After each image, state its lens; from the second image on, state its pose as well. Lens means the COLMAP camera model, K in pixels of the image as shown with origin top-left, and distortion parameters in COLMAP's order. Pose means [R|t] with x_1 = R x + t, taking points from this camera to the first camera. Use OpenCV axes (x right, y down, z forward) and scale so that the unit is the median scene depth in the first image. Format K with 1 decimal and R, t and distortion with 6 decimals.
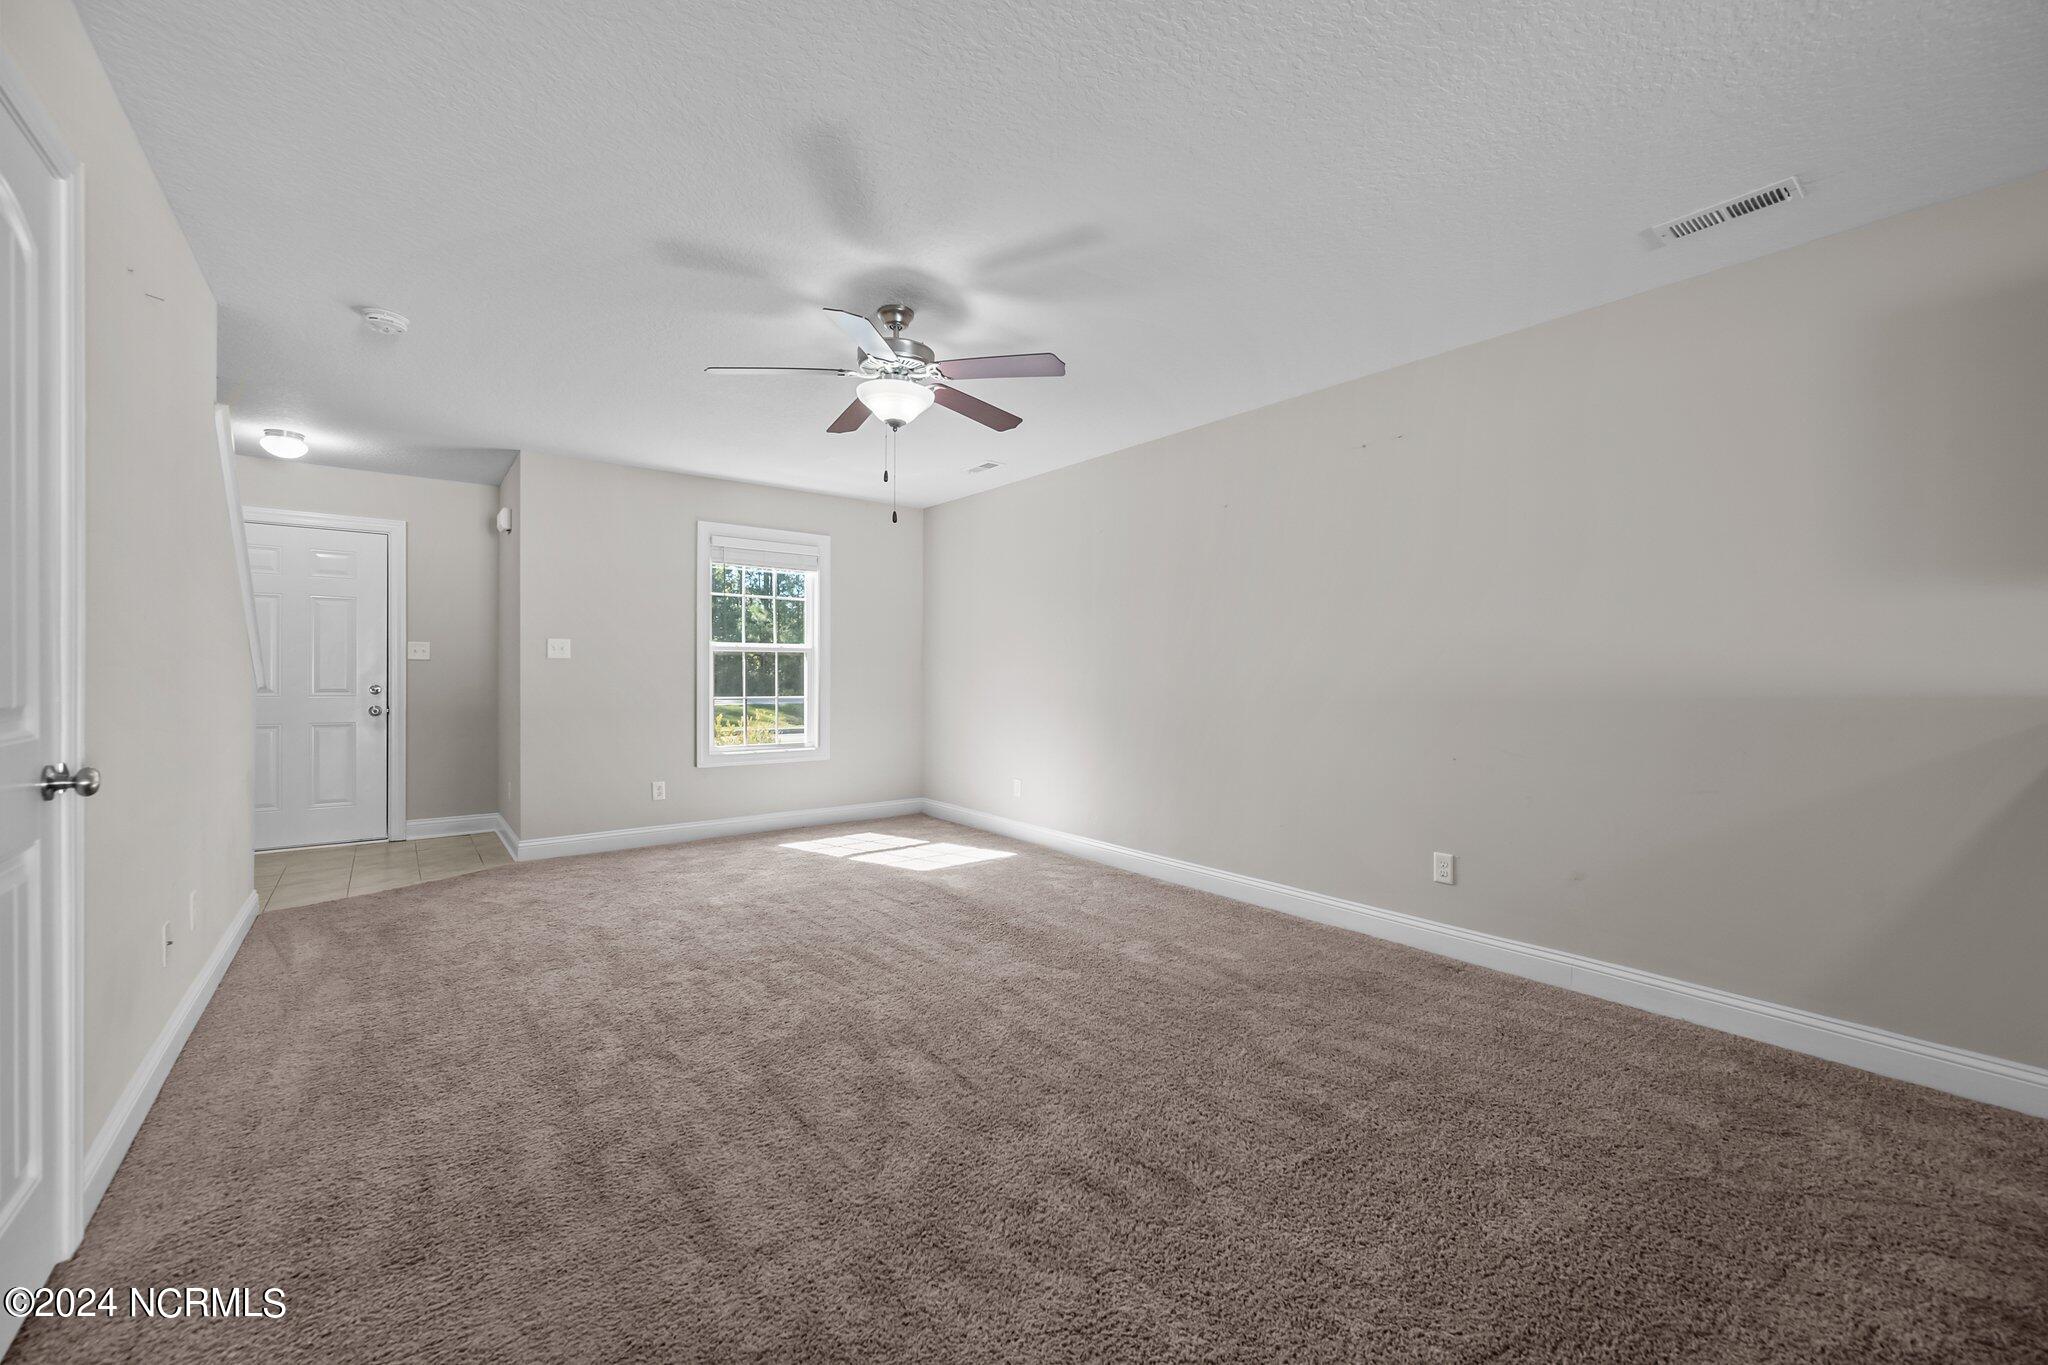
lens RADIAL K [[812.6, 0, 1024.7], [0, 812.6, 678.9], [0, 0, 1]] dist [-0.001058, 0.000169]
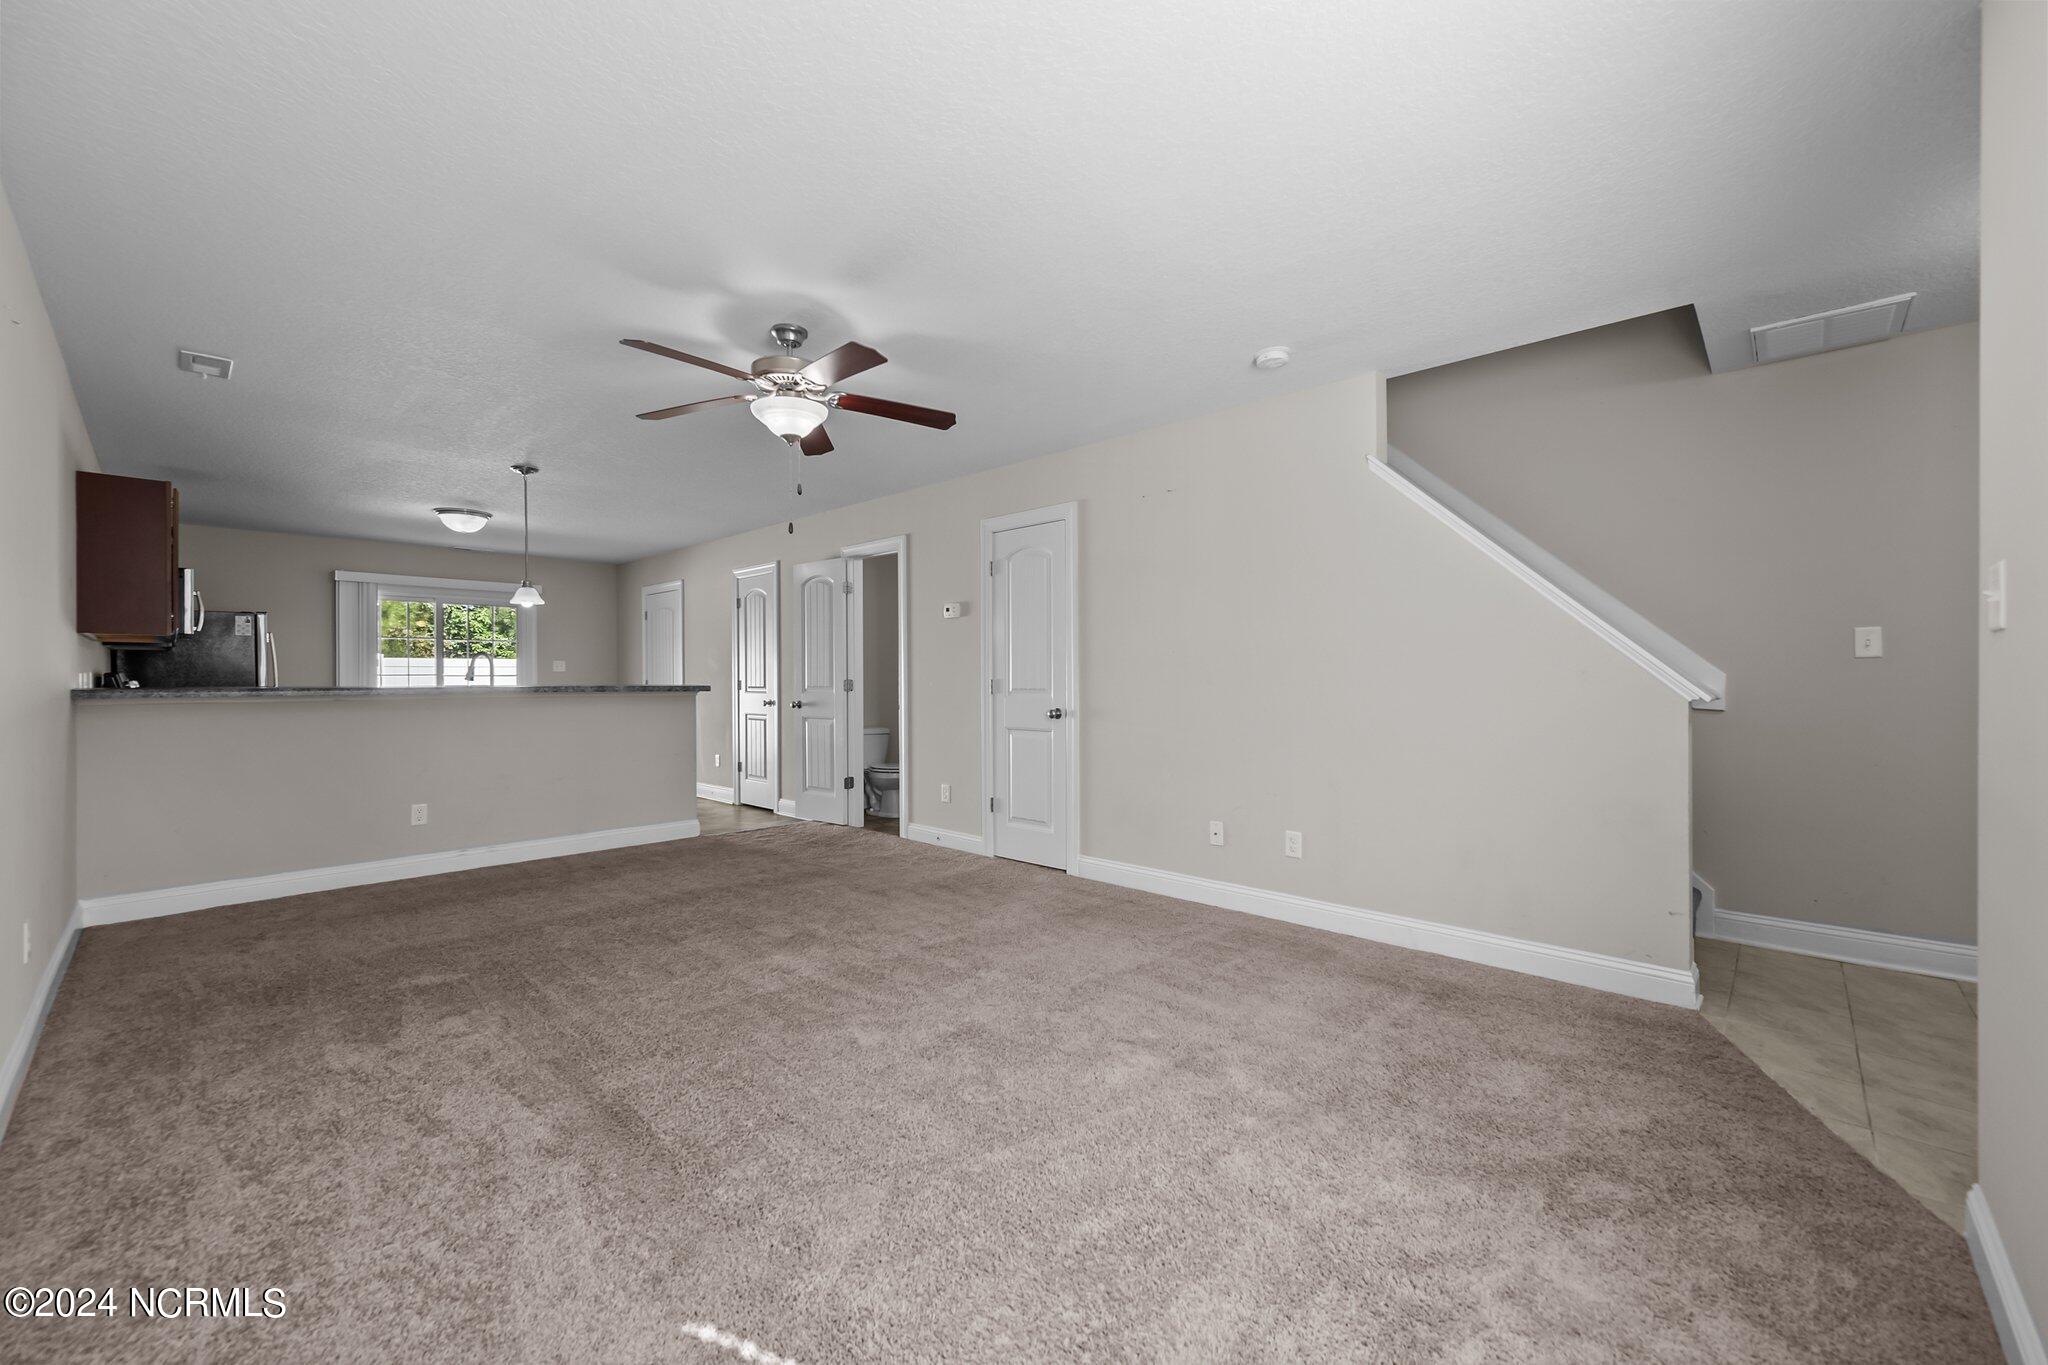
lens RADIAL K [[812.6, 0, 1029.7], [0, 812.6, 683.5], [0, 0, 1]] dist [-0.001058, 0.000169]
pose [[-0.989288, -0.001420, -0.145967, -0.235108], [-0.002691, 0.999960, 0.008512, -0.007514], [0.145949, 0.008814, -0.989253, 1.583195]]
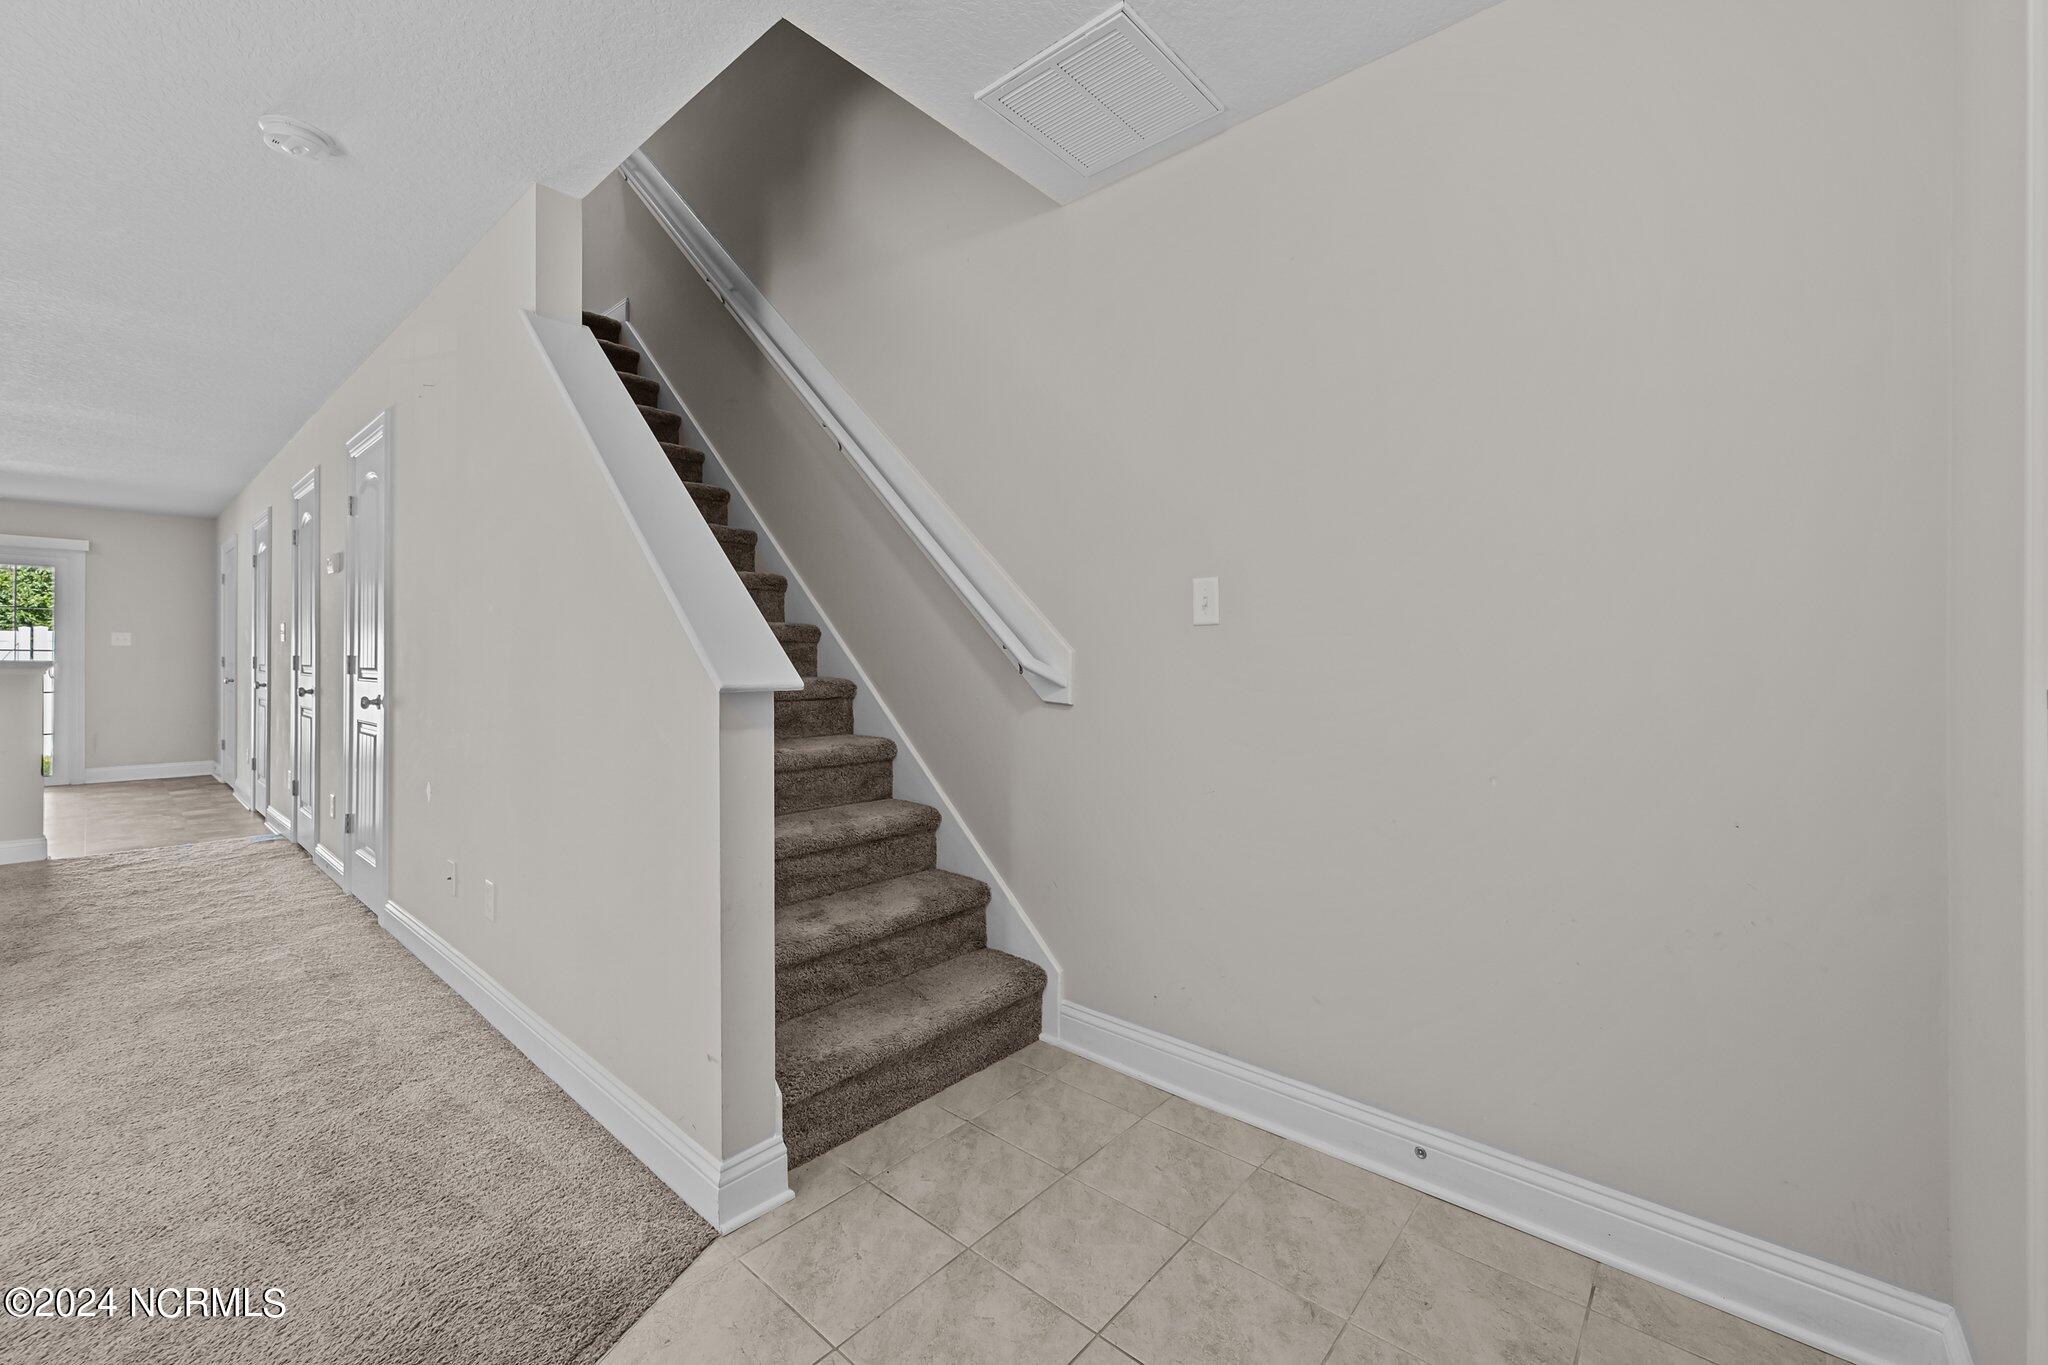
lens RADIAL K [[812.6, 0, 1044.9], [0, 812.6, 670.7], [0, 0, 1]] dist [-0.001058, 0.000169]
pose [[-0.979620, -0.013768, -0.200385, -0.989097], [-0.014913, 0.999880, 0.004206, 0.000003], [0.200304, 0.007109, -0.979708, 1.392123]]
